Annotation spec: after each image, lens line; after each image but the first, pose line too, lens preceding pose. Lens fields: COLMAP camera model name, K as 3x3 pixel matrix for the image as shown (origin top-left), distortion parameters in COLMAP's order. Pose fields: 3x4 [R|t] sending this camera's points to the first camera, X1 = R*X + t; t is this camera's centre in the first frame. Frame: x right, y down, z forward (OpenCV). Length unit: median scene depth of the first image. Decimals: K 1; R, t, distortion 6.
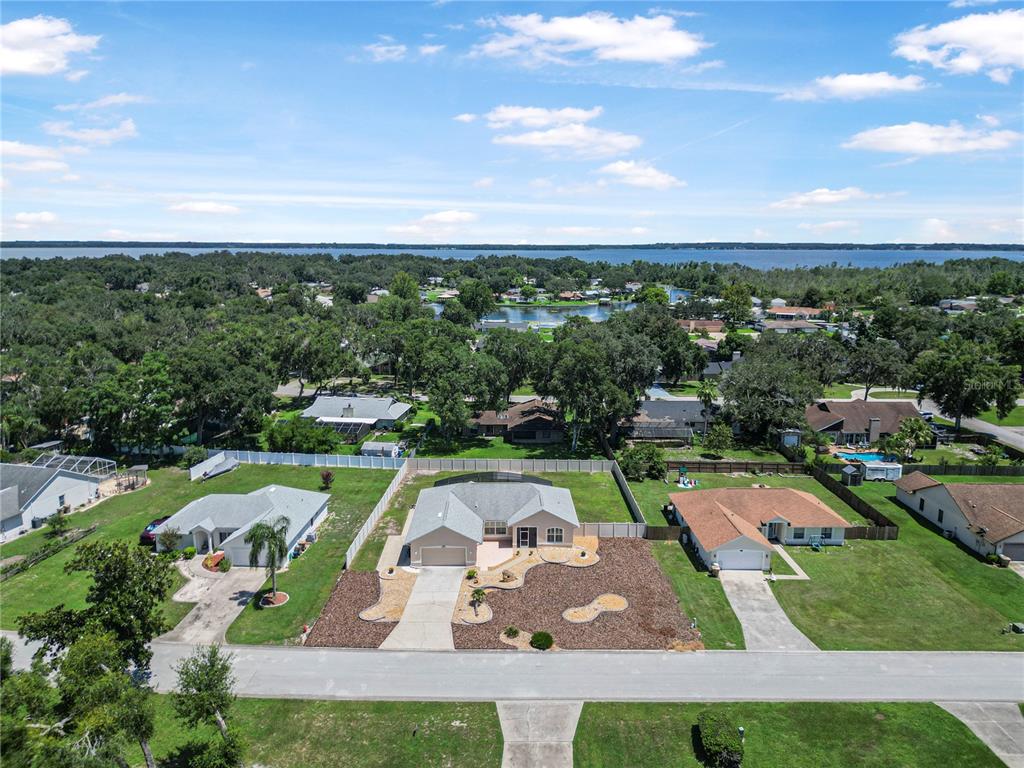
lens RADIAL K [[707.7, 0, 514.7], [0, 707.7, 397.7], [0, 0, 1]] dist [0.072868, -0.074934]
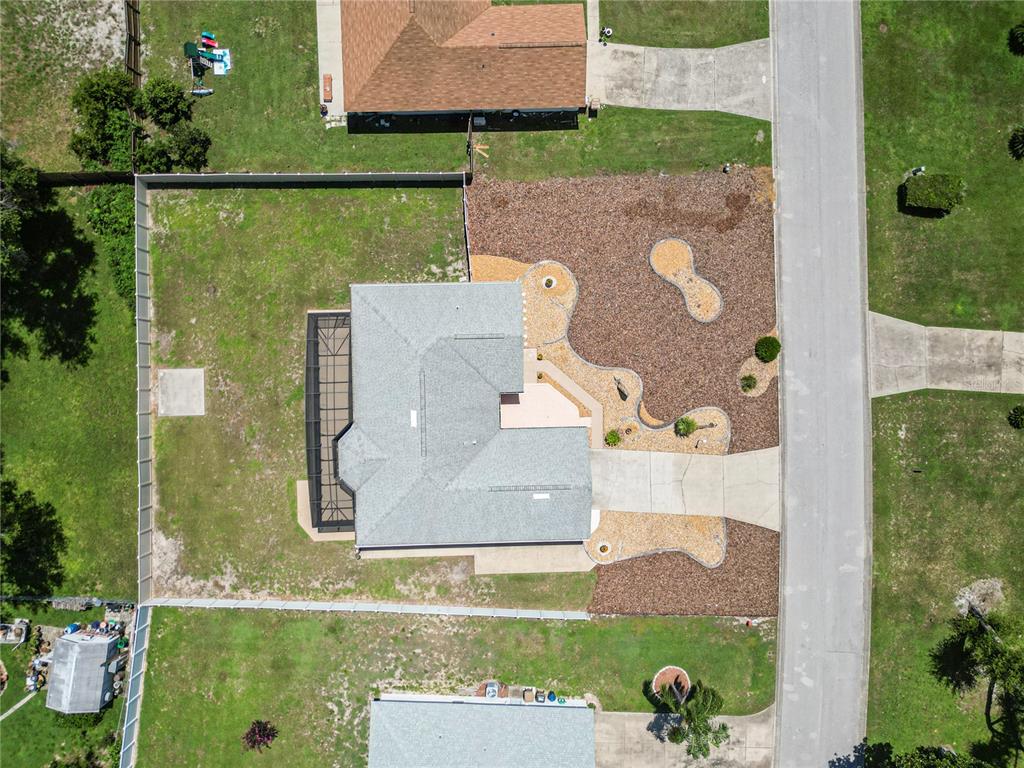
lens RADIAL K [[707.7, 0, 514.7], [0, 707.7, 397.7], [0, 0, 1]] dist [0.072868, -0.074934]
pose [[-0.004965, -0.999987, -0.000711, -0.013887], [0.214532, -0.001759, 0.976715, -0.399160], [-0.976704, 0.004697, 0.214538, 0.754100]]
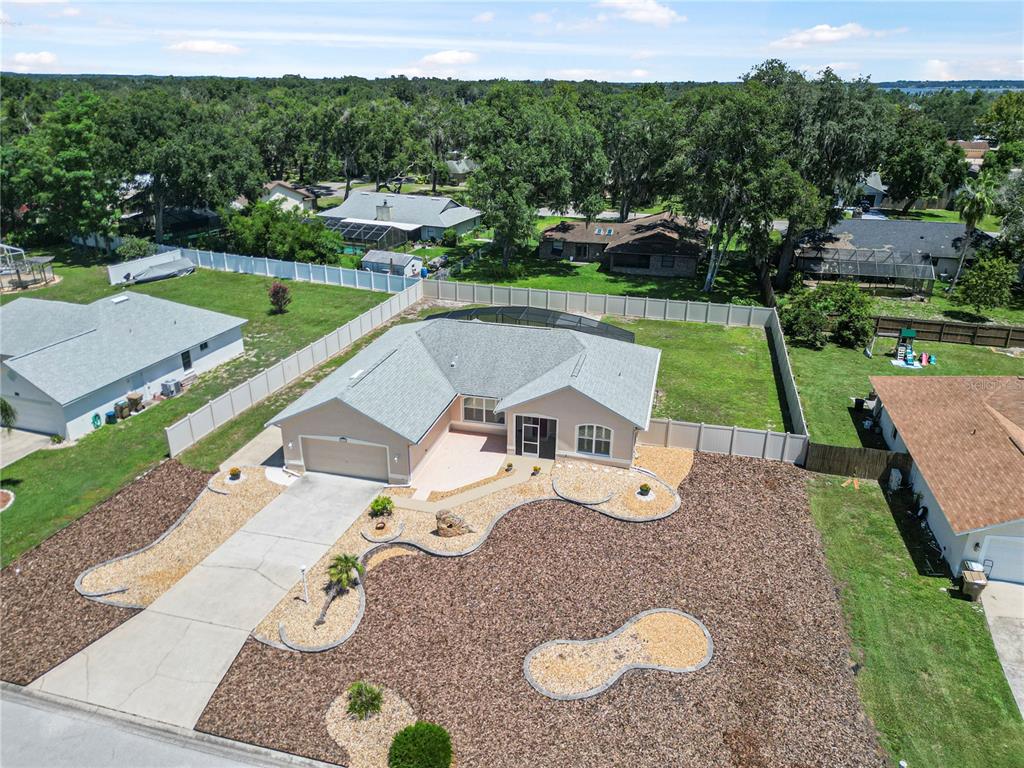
lens RADIAL K [[707.7, 0, 514.7], [0, 707.7, 397.7], [0, 0, 1]] dist [0.072868, -0.074934]
pose [[0.966194, 0.107742, -0.234224, 0.099111], [-0.058707, 0.976569, 0.207044, 0.062812], [0.251043, -0.186294, 0.949880, 0.477293]]
